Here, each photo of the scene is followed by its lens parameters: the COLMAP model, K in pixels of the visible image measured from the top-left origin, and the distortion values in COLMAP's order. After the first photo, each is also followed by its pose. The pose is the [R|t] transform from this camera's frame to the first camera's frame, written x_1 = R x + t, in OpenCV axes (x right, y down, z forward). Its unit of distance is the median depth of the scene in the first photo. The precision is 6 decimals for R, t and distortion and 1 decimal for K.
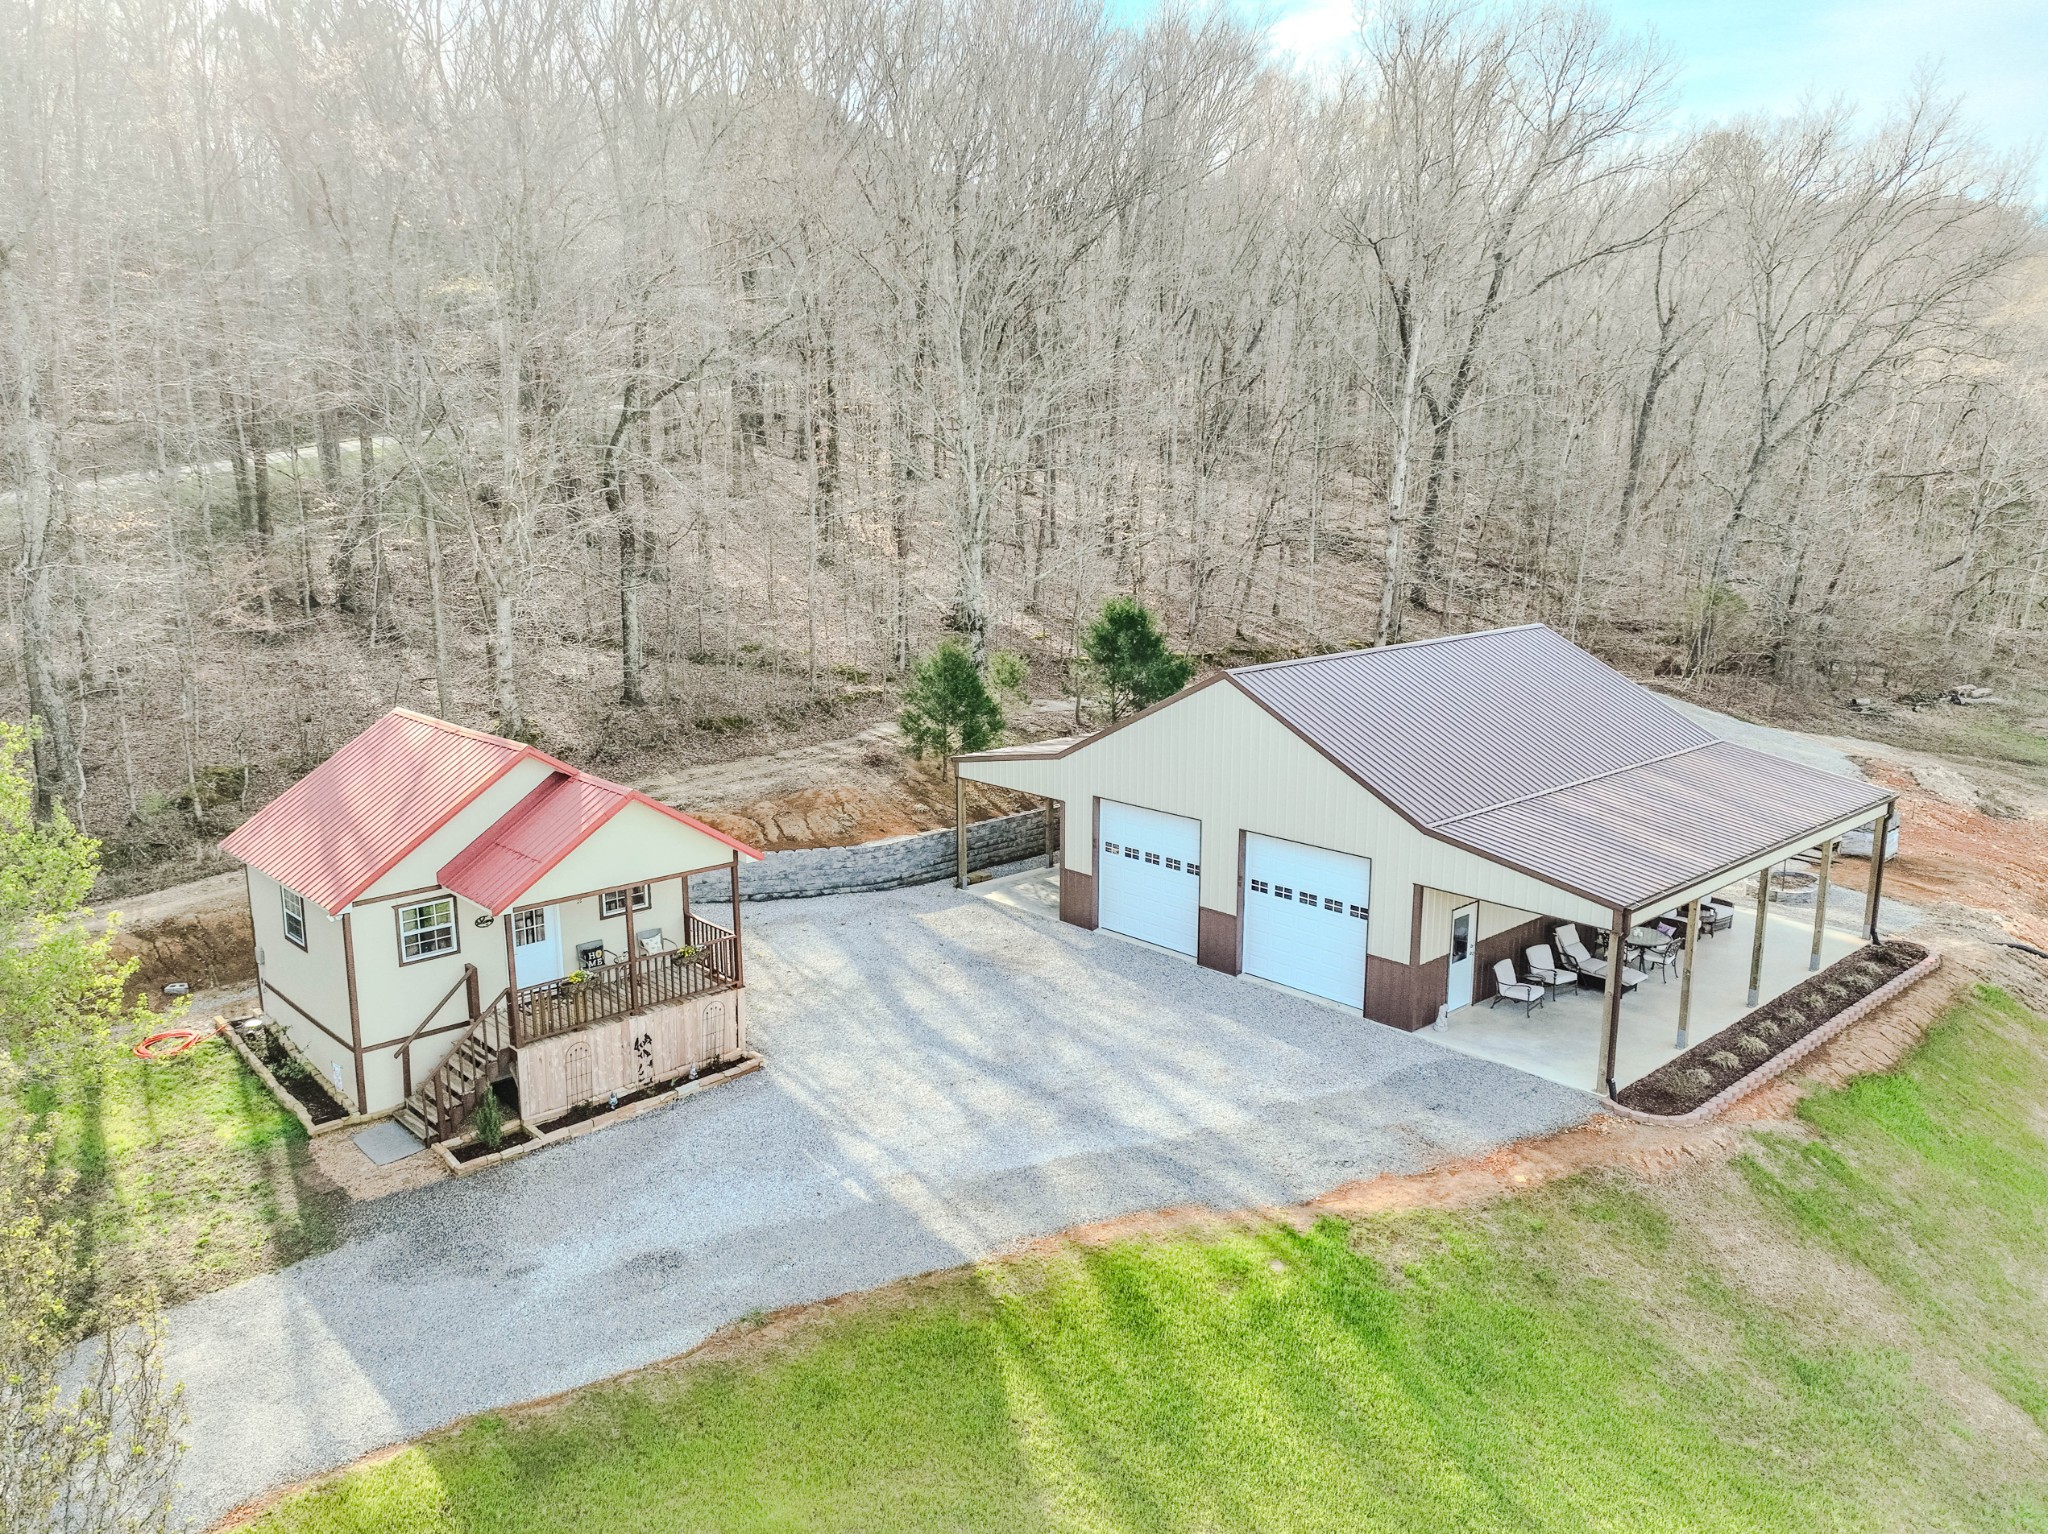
lens RADIAL K [[1605.5, 0, 1025.1], [0, 1605.5, 764.0], [0, 0, 1]] dist [0.003961, 0.000748]
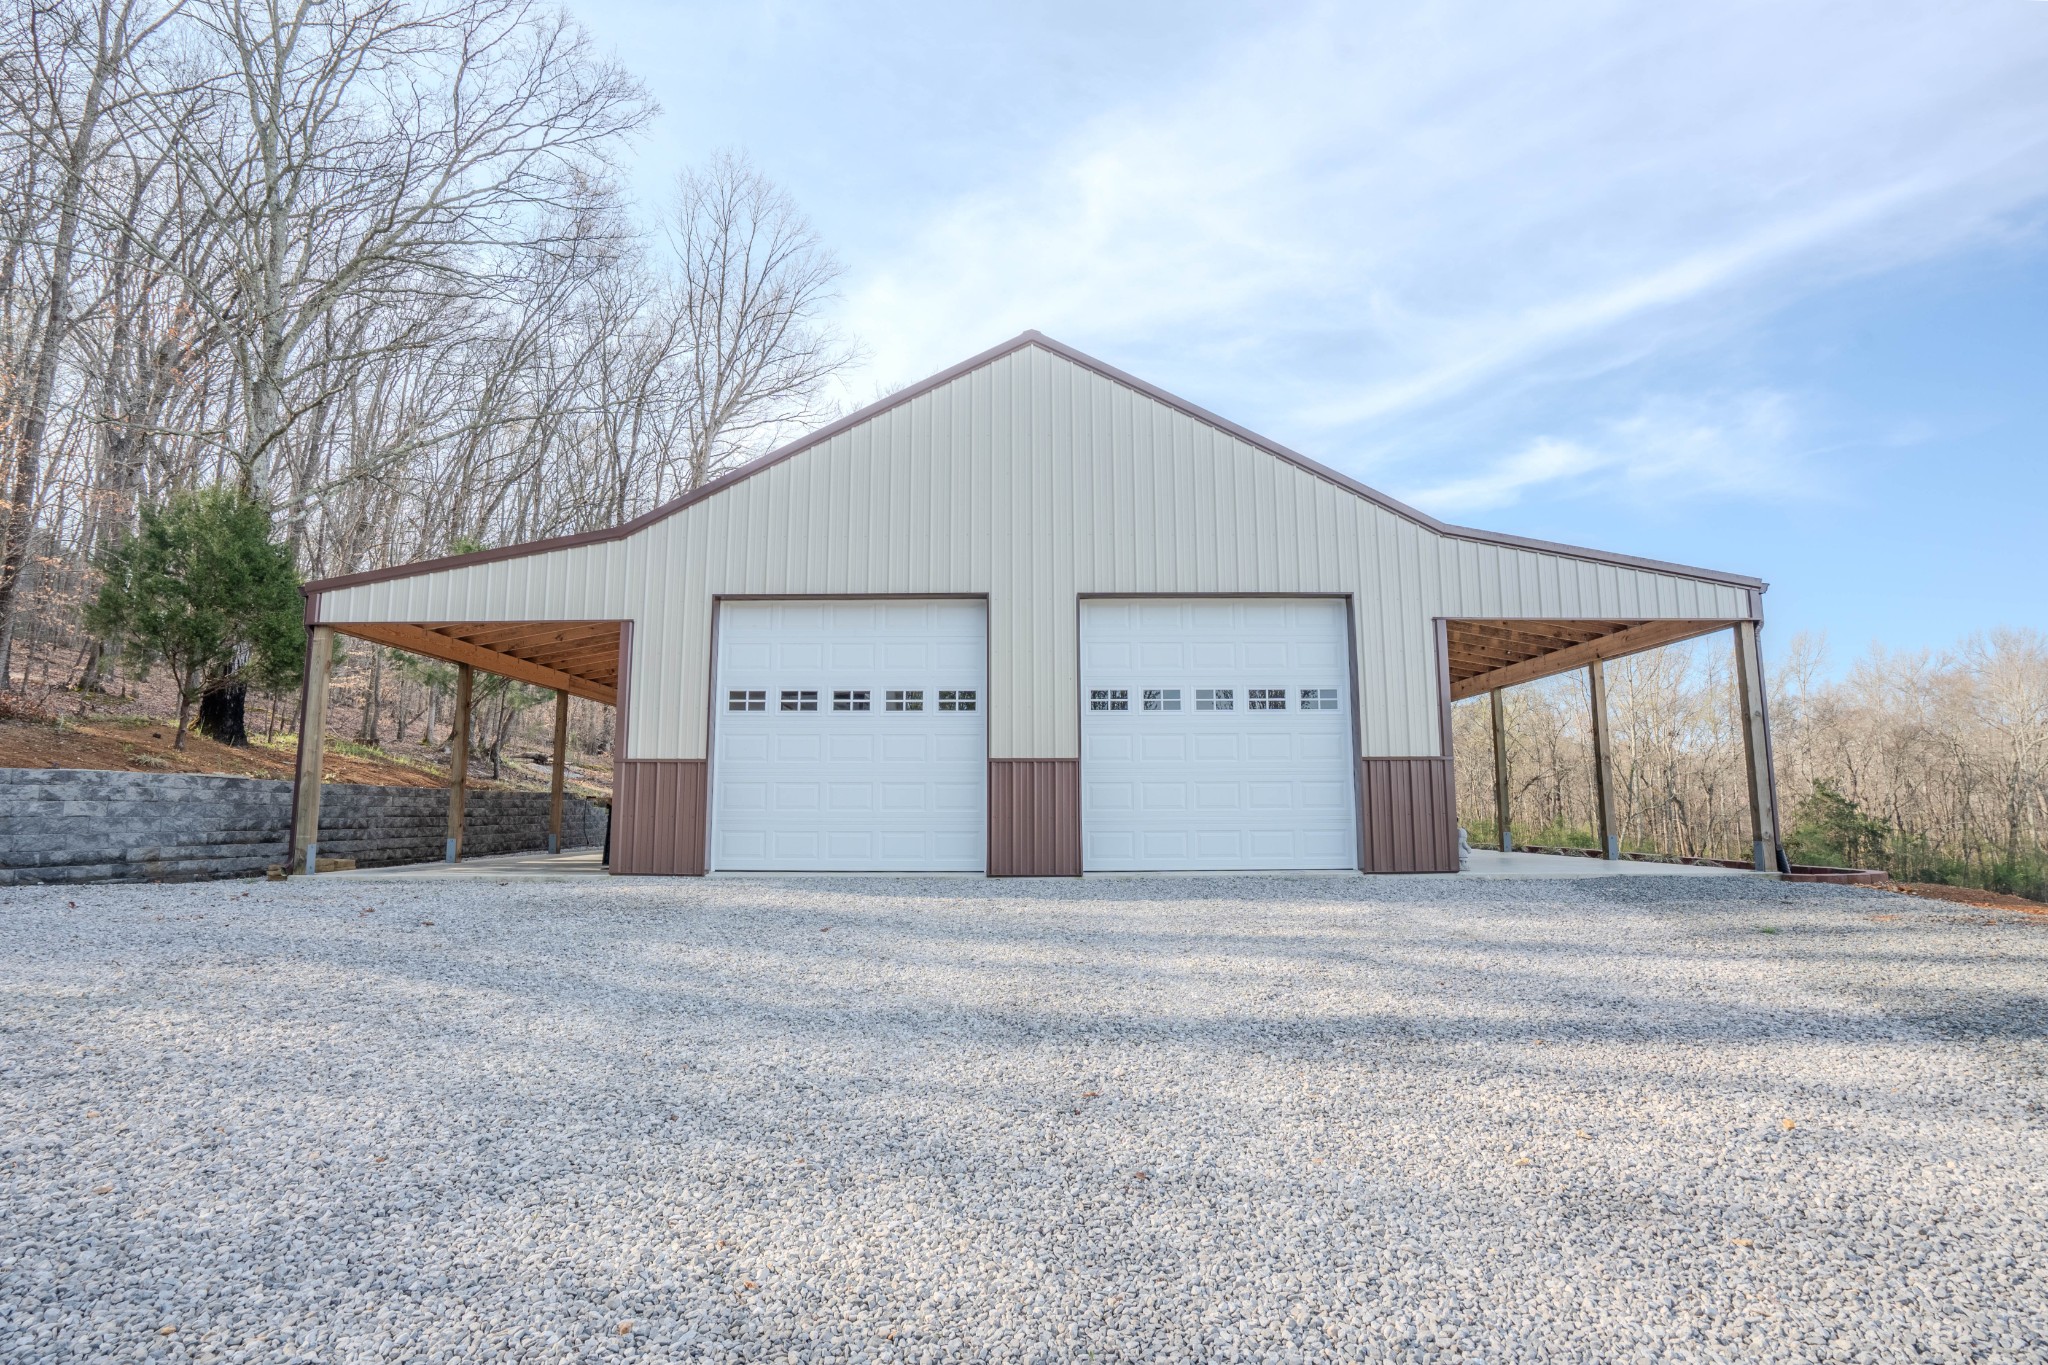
lens RADIAL K [[1016.9, 0, 1040.2], [0, 1016.9, 680.1], [0, 0, 1]] dist [-0.001499, 0.000210]
pose [[0.687746, 0.096322, 0.719533, -0.118584], [0.147990, 0.951742, -0.268860, 0.147015], [-0.710707, 0.291391, 0.640302, 0.705391]]
